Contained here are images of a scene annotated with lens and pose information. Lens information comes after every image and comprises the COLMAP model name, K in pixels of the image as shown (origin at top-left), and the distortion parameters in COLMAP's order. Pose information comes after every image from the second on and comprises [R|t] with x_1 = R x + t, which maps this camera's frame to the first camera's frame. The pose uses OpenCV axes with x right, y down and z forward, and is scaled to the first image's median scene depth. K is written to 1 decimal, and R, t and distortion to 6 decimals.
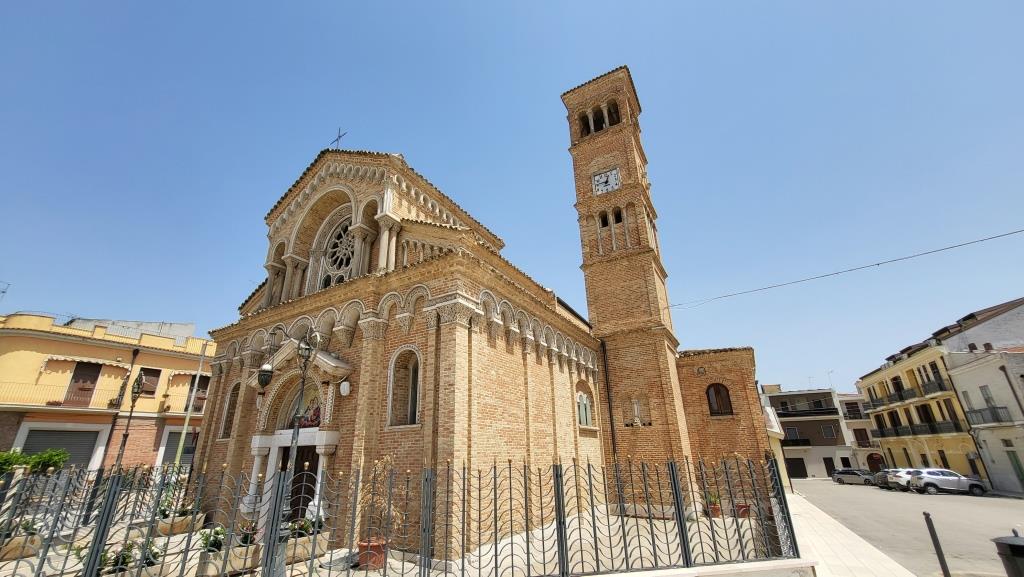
lens RADIAL K [[406.3, 0, 504.1], [0, 406.3, 302.0], [0, 0, 1]] dist [-0.001103, -0.000330]
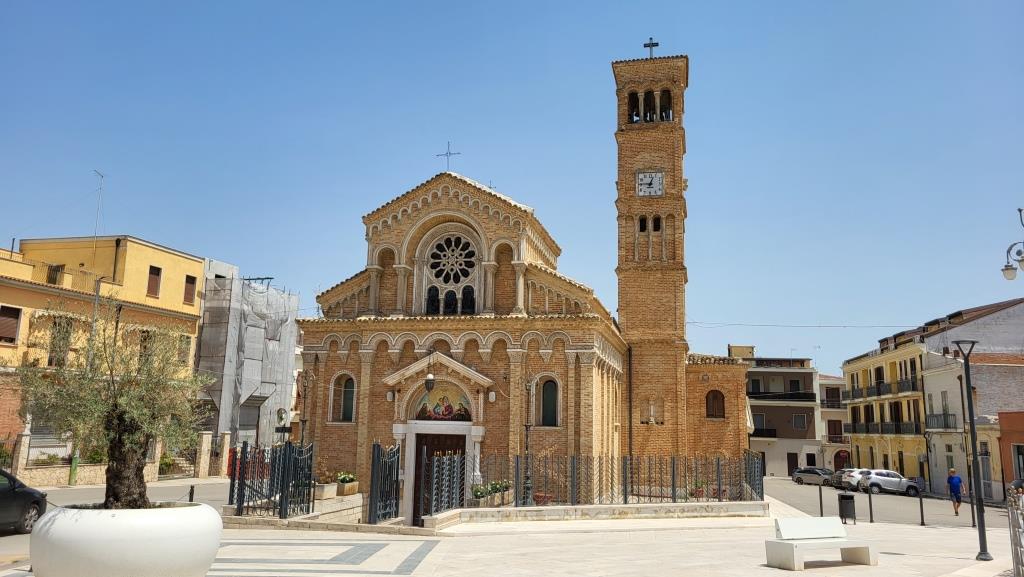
lens RADIAL K [[776.0, 0, 510.0], [0, 776.0, 284.1], [0, 0, 1]] dist [0.047630, -0.008509]
pose [[0.955501, 0.095091, 0.279241, -0.711021], [-0.142579, 0.977575, 0.154979, -0.370208], [-0.258242, -0.187896, 0.947632, -0.923149]]
